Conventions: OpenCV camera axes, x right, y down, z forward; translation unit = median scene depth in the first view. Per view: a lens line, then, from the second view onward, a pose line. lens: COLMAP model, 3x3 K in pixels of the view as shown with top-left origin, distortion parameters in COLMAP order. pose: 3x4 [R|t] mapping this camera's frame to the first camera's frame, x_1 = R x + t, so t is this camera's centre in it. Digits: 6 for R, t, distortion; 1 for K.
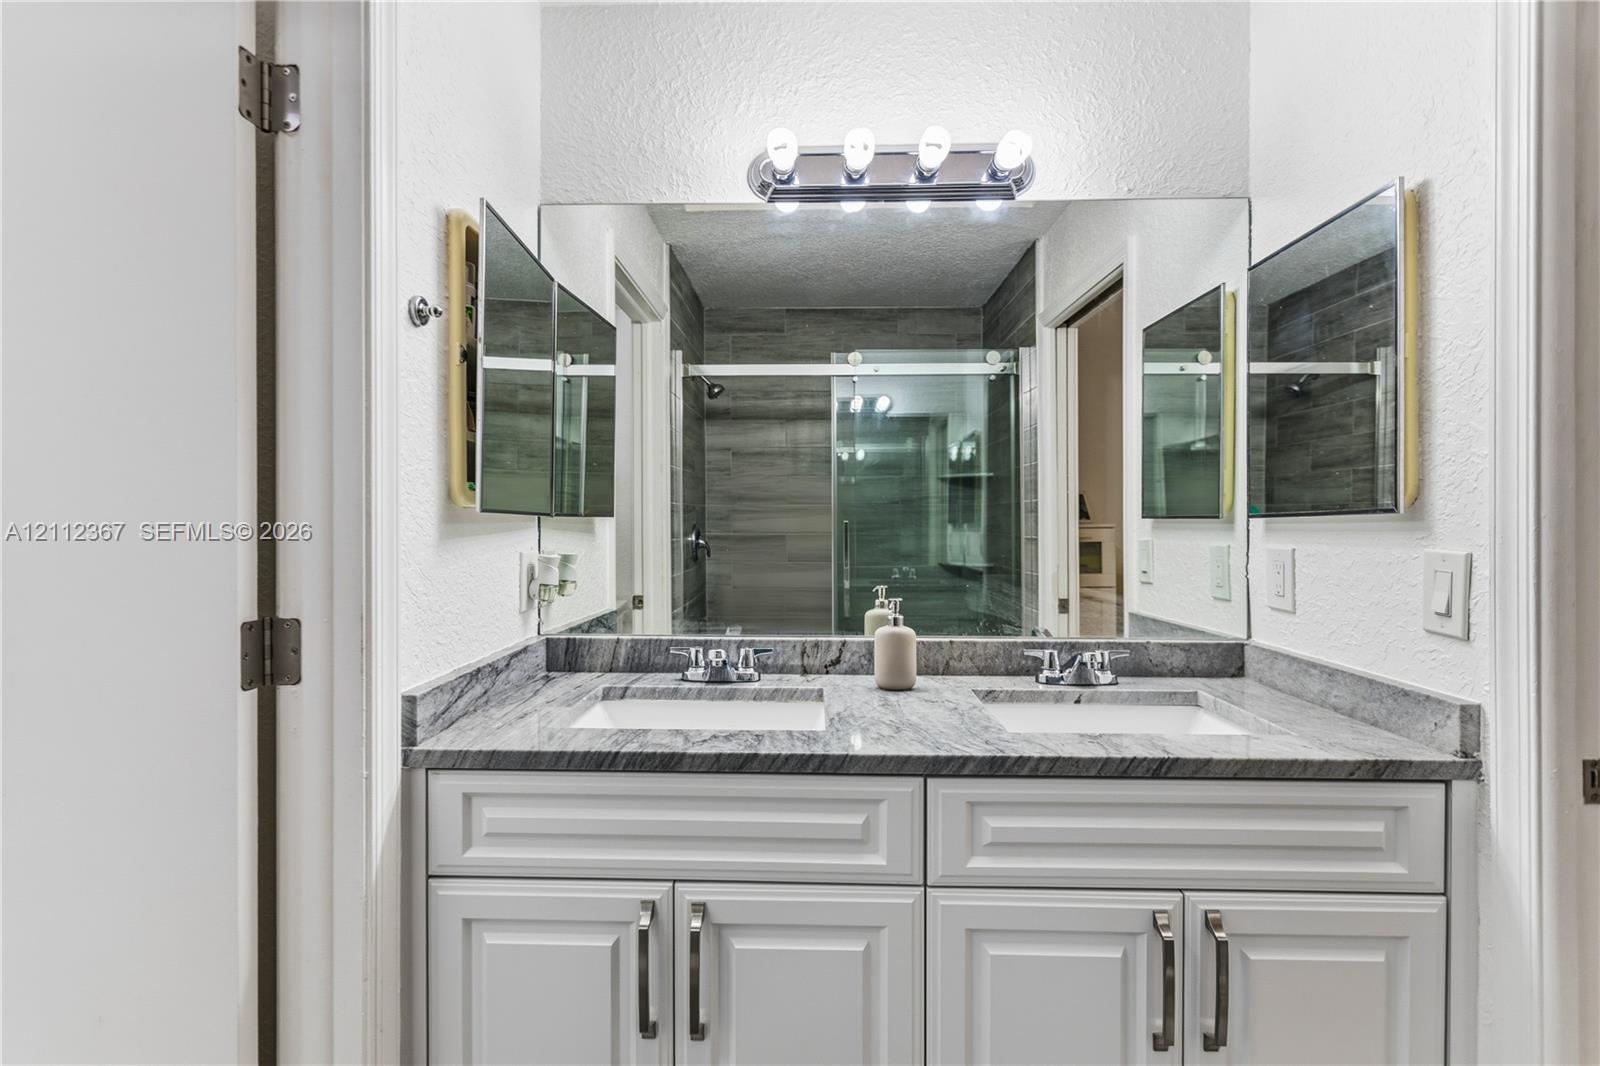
lens RADIAL K [[781.0, 0, 791.2], [0, 781.0, 525.9], [0, 0, 1]] dist [0.005507, 0.000158]
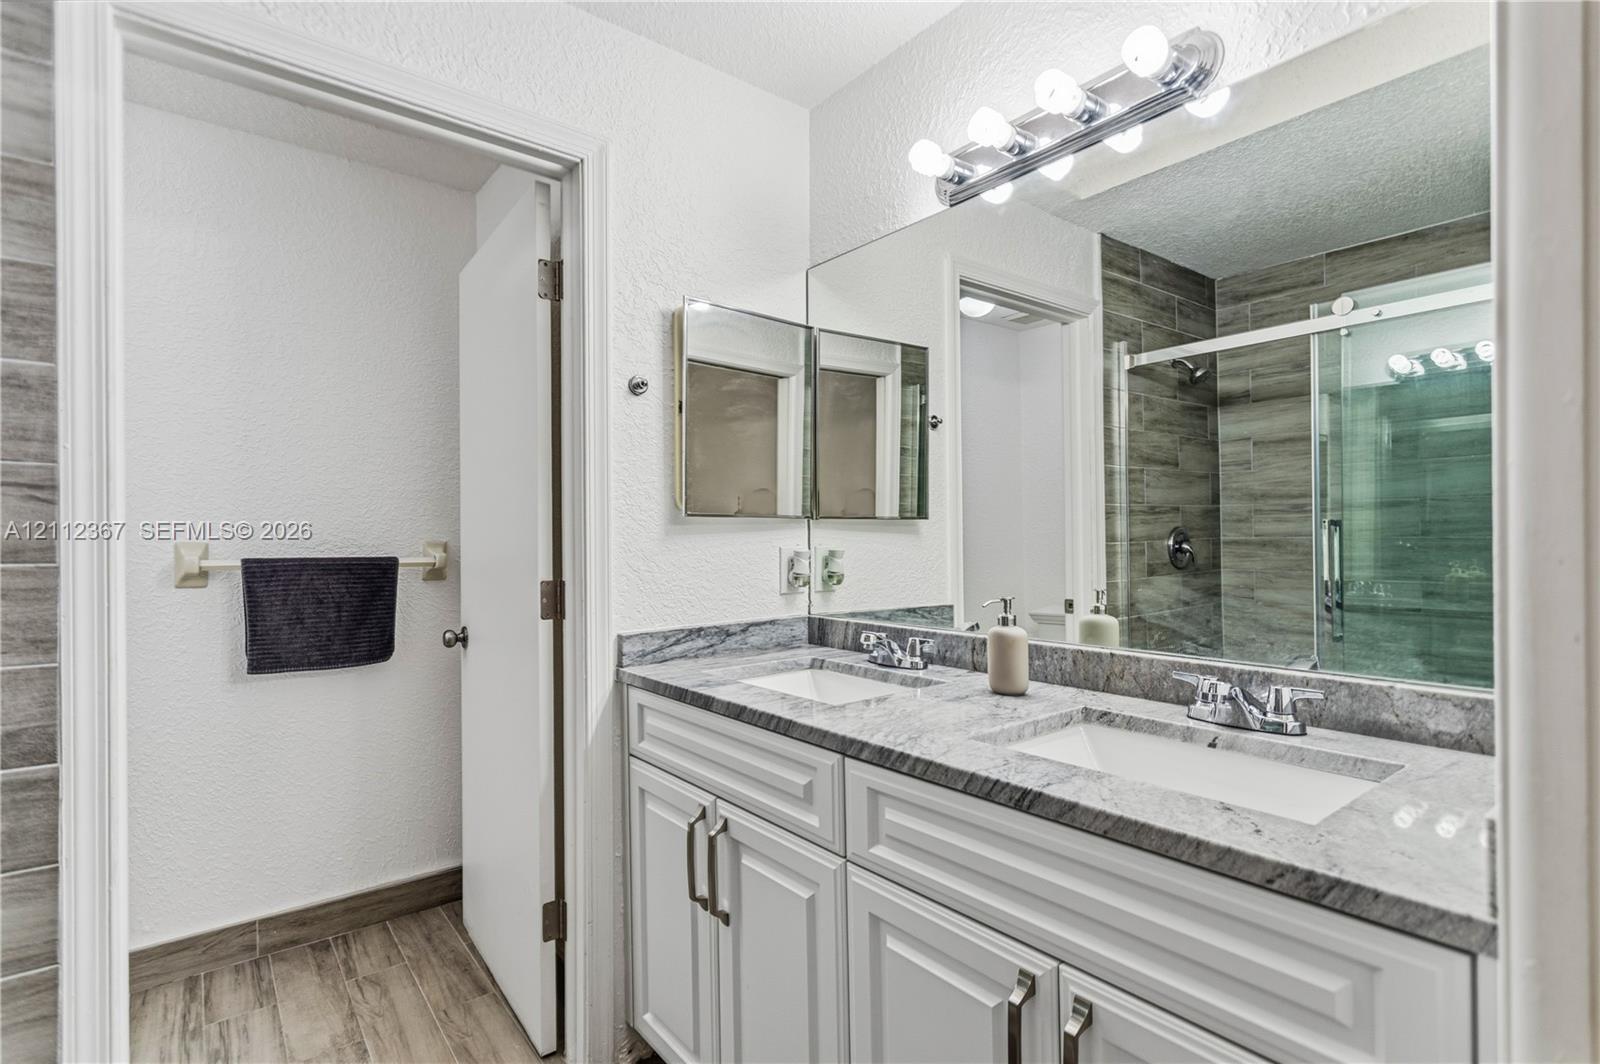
lens RADIAL K [[781.0, 0, 796.5], [0, 781.0, 542.5], [0, 0, 1]] dist [0.005507, 0.000158]
pose [[0.640387, -0.002214, -0.768049, 0.666709], [0.007319, 0.999968, 0.003219, 0.021950], [0.768017, -0.007683, 0.640383, 0.197832]]
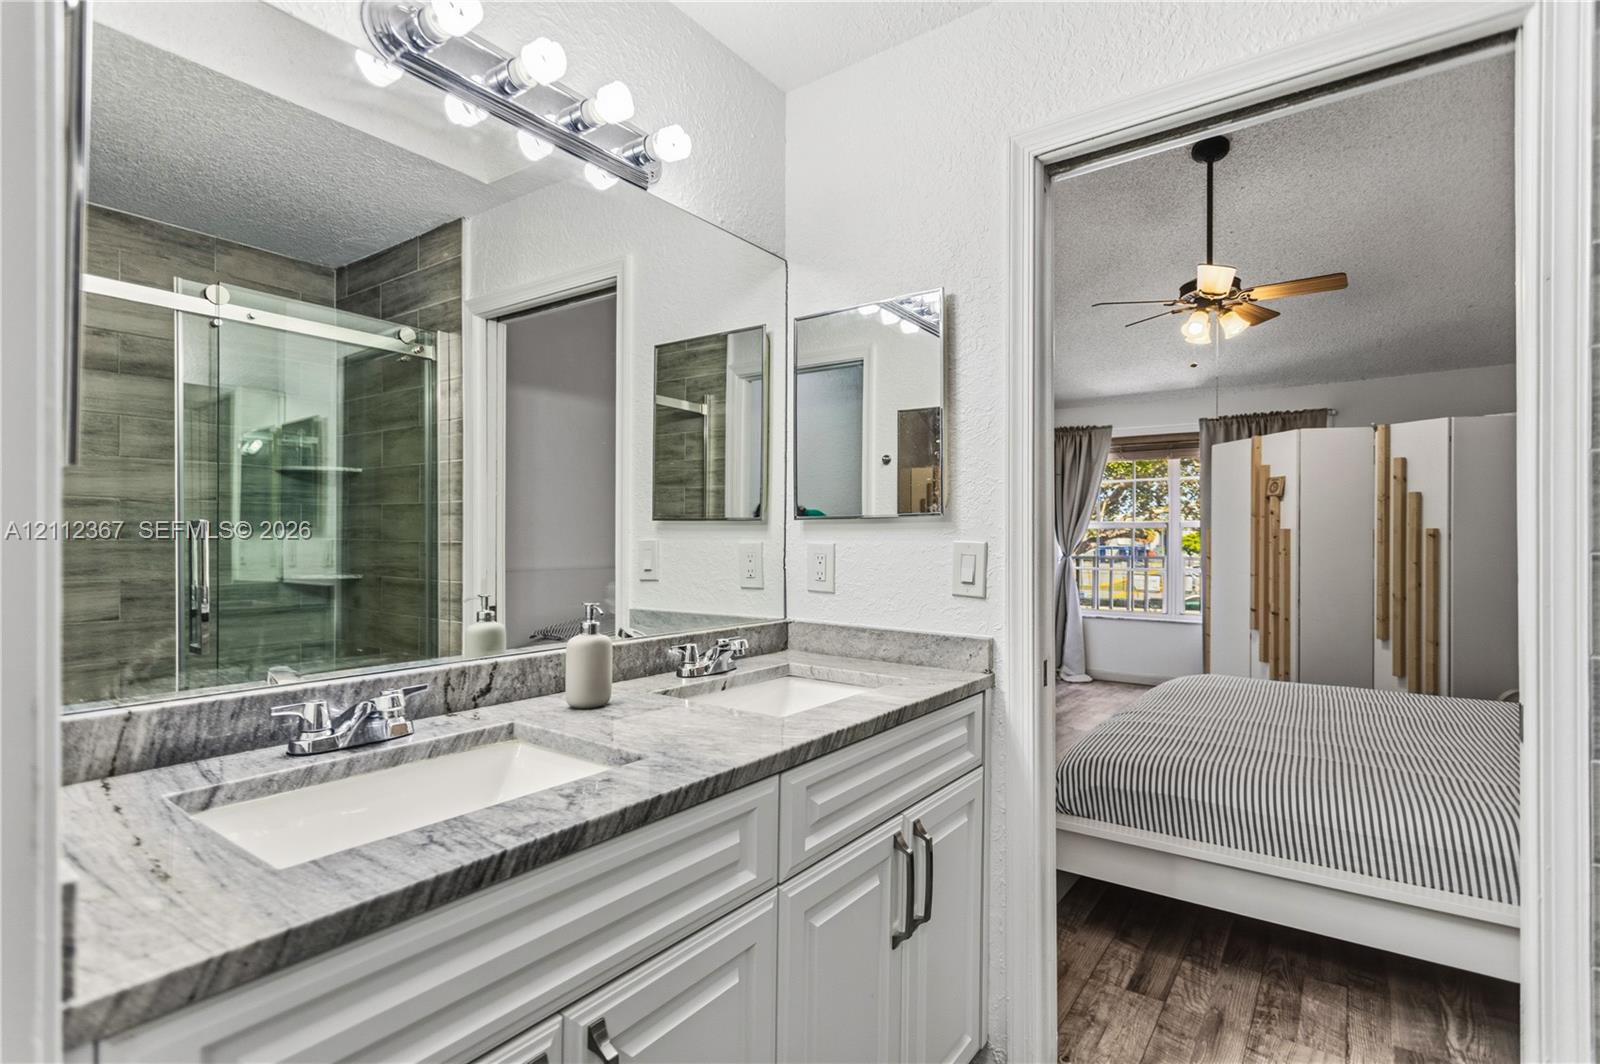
lens RADIAL K [[781.0, 0, 795.4], [0, 781.0, 537.9], [0, 0, 1]] dist [0.005507, 0.000158]
pose [[0.559470, 0.003229, 0.828844, -0.443646], [-0.002434, 0.999995, -0.002252, 0.021477], [-0.828847, -0.000758, 0.559475, 0.311873]]
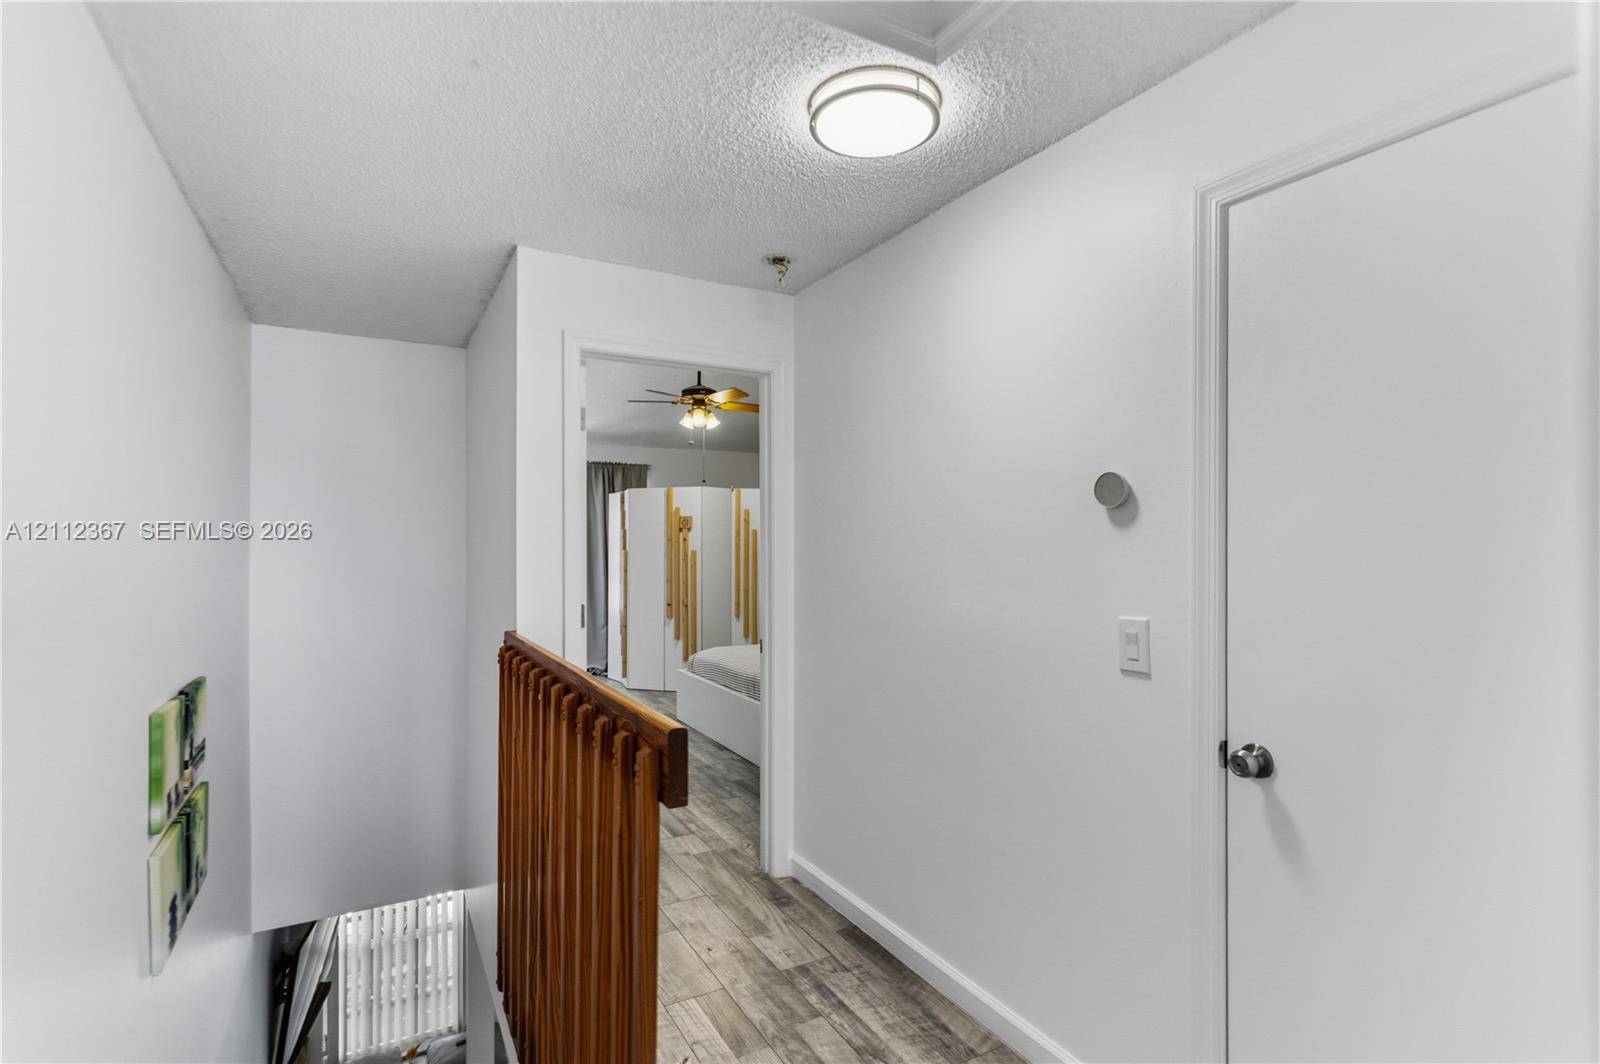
lens RADIAL K [[781.0, 0, 793.2], [0, 781.0, 534.7], [0, 0, 1]] dist [0.005507, 0.000158]
pose [[-0.514759, 0.008146, 0.857296, -1.127600], [-0.004122, 0.999920, -0.011977, -0.062618], [-0.857325, -0.009699, -0.514684, 2.227027]]
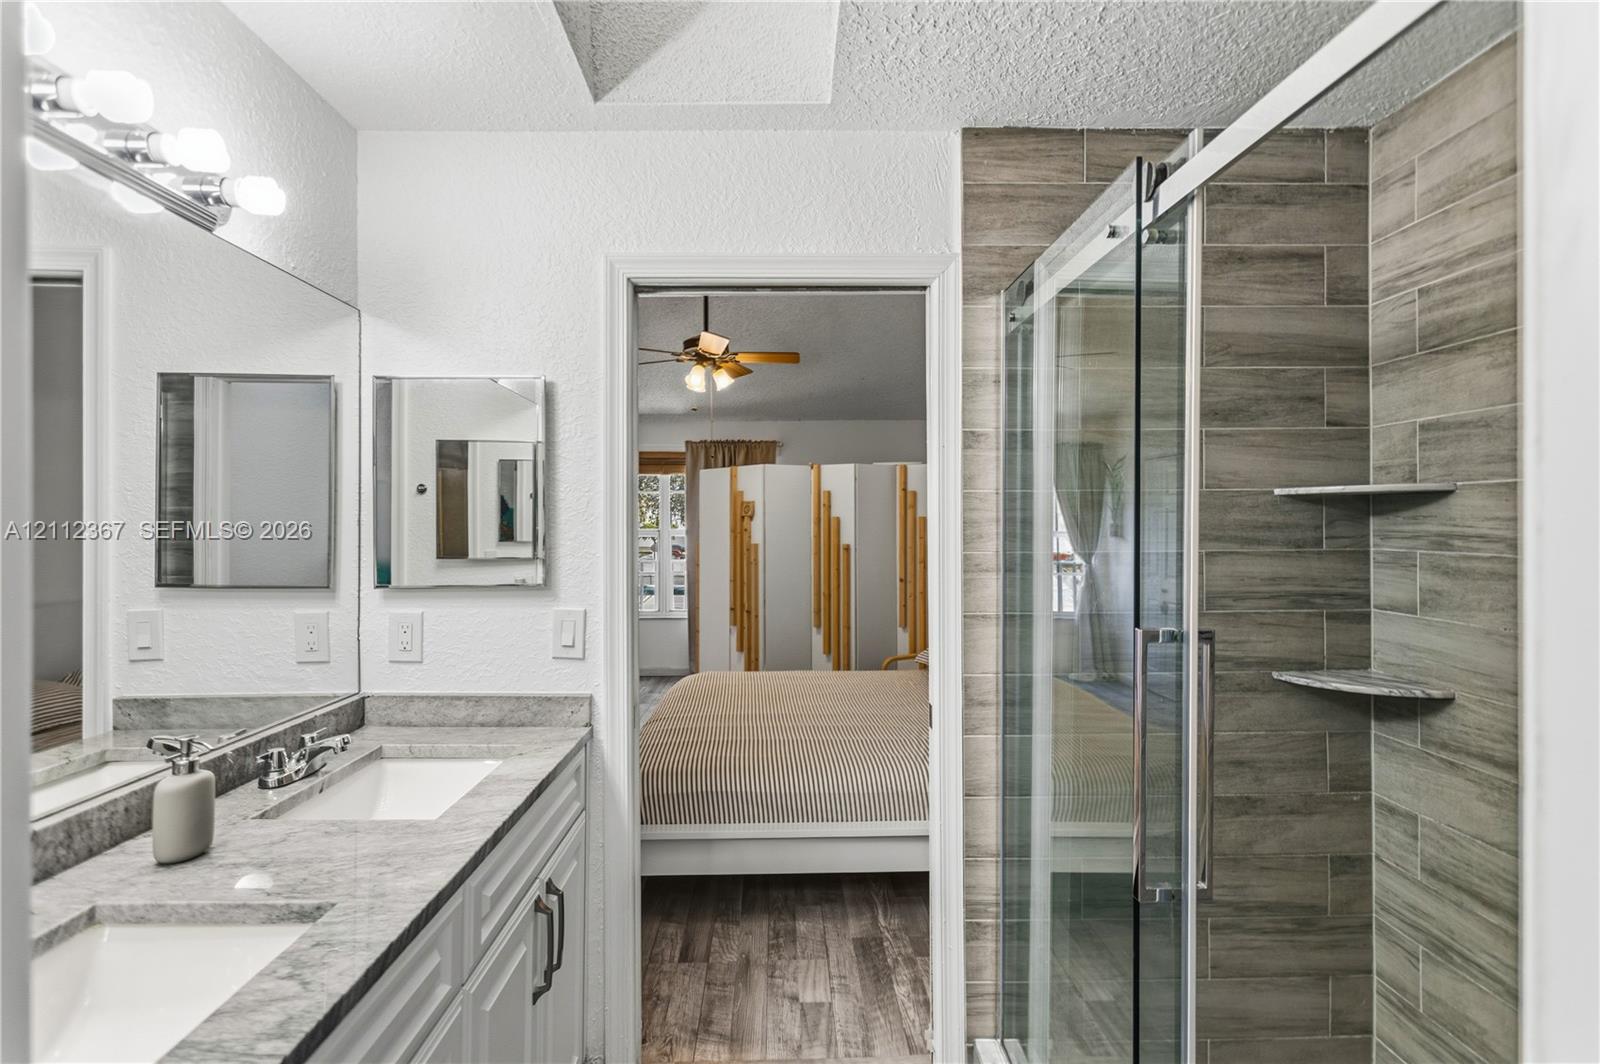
lens RADIAL K [[781.0, 0, 803.3], [0, 781.0, 520.0], [0, 0, 1]] dist [0.005507, 0.000158]
pose [[-0.064306, 0.006504, 0.997909, -0.636990], [-0.000661, 0.999978, -0.006560, -0.106947], [-0.997930, -0.001082, -0.064300, 0.438661]]
